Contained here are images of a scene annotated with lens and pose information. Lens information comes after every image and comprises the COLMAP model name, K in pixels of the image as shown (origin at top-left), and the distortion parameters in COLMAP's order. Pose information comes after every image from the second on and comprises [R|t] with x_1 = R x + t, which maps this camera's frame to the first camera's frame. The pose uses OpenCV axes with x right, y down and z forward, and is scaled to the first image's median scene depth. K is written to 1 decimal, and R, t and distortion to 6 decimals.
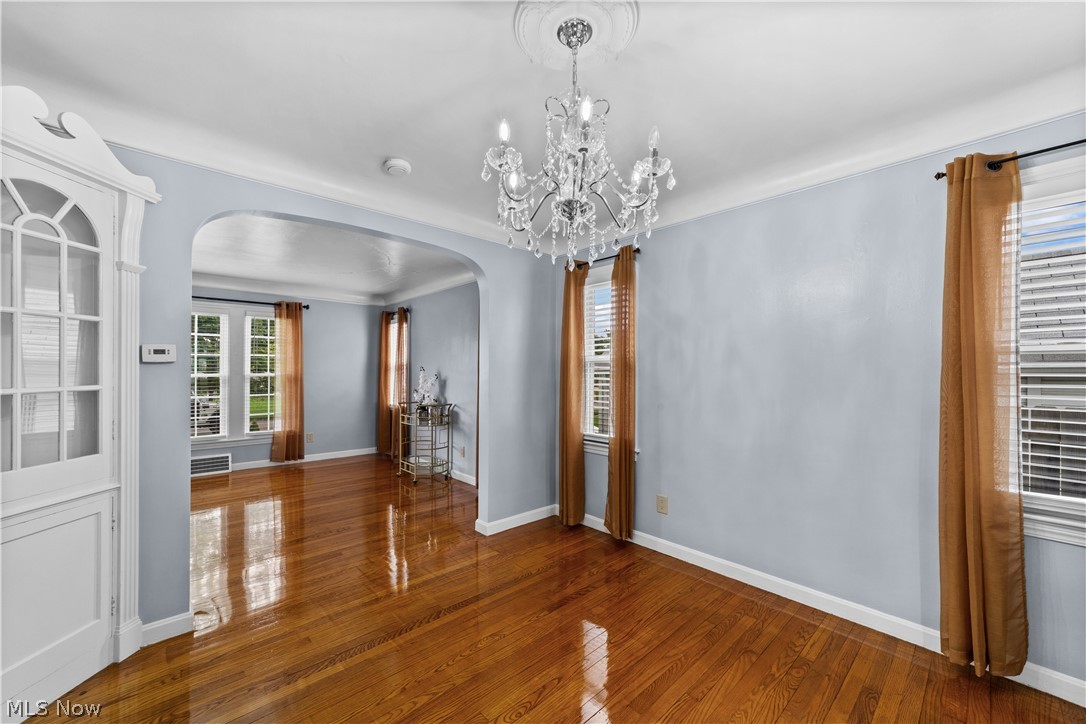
lens RADIAL K [[417.0, 0, 543.9], [0, 417.0, 366.1], [0, 0, 1]] dist [-0.017906, 0.001519]
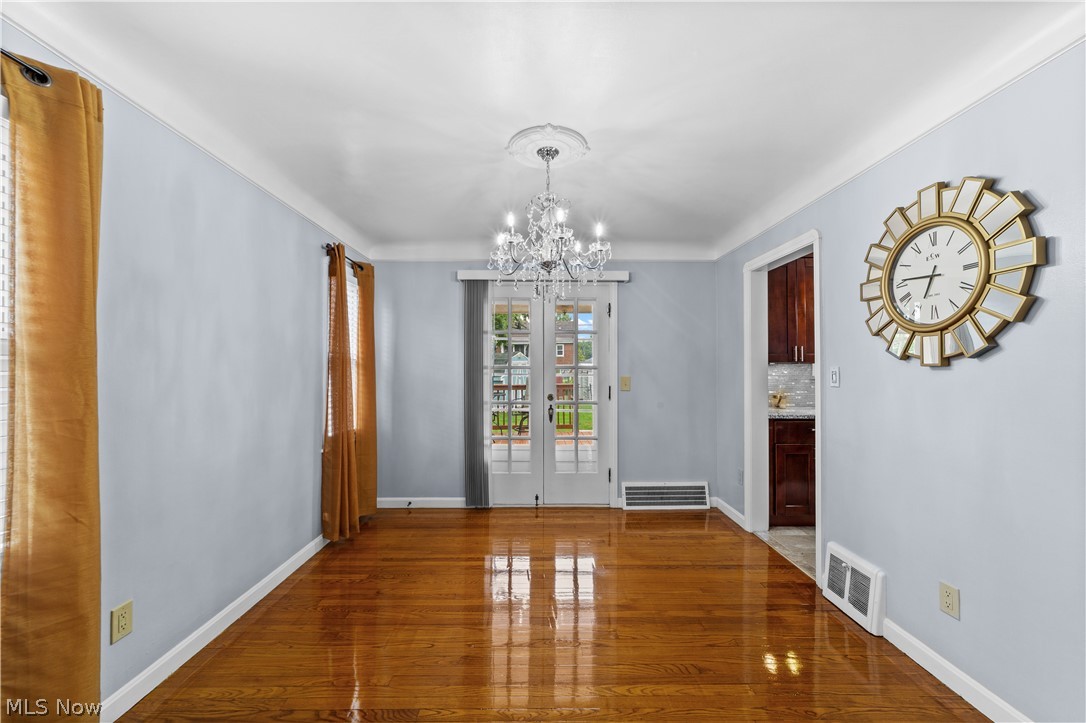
lens RADIAL K [[417.0, 0, 542.9], [0, 417.0, 364.1], [0, 0, 1]] dist [-0.017906, 0.001519]
pose [[-0.747036, 0.007107, 0.664745, -0.732527], [-0.004441, 0.999867, -0.015681, 0.020366], [-0.664768, -0.014667, -0.746906, 1.672698]]
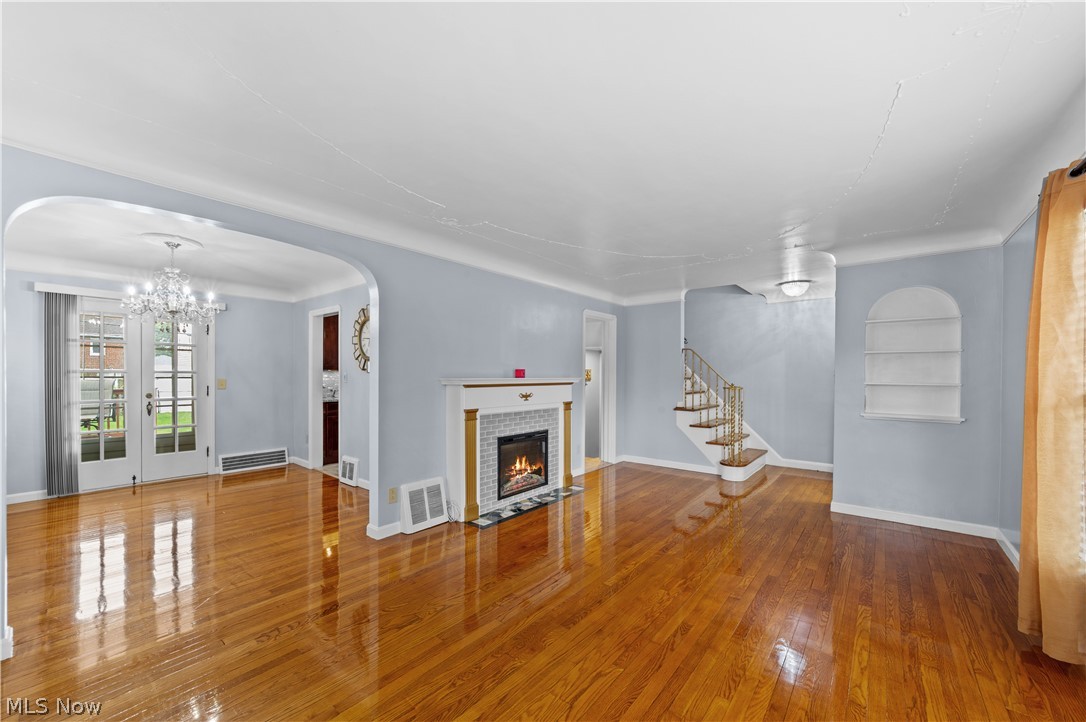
lens RADIAL K [[417.0, 0, 539.4], [0, 417.0, 375.3], [0, 0, 1]] dist [-0.017906, 0.001519]
pose [[-0.989492, -0.003786, -0.144539, -1.200065], [-0.003308, 0.999988, -0.003546, 0.024225], [0.144551, -0.003030, -0.989493, 2.571024]]
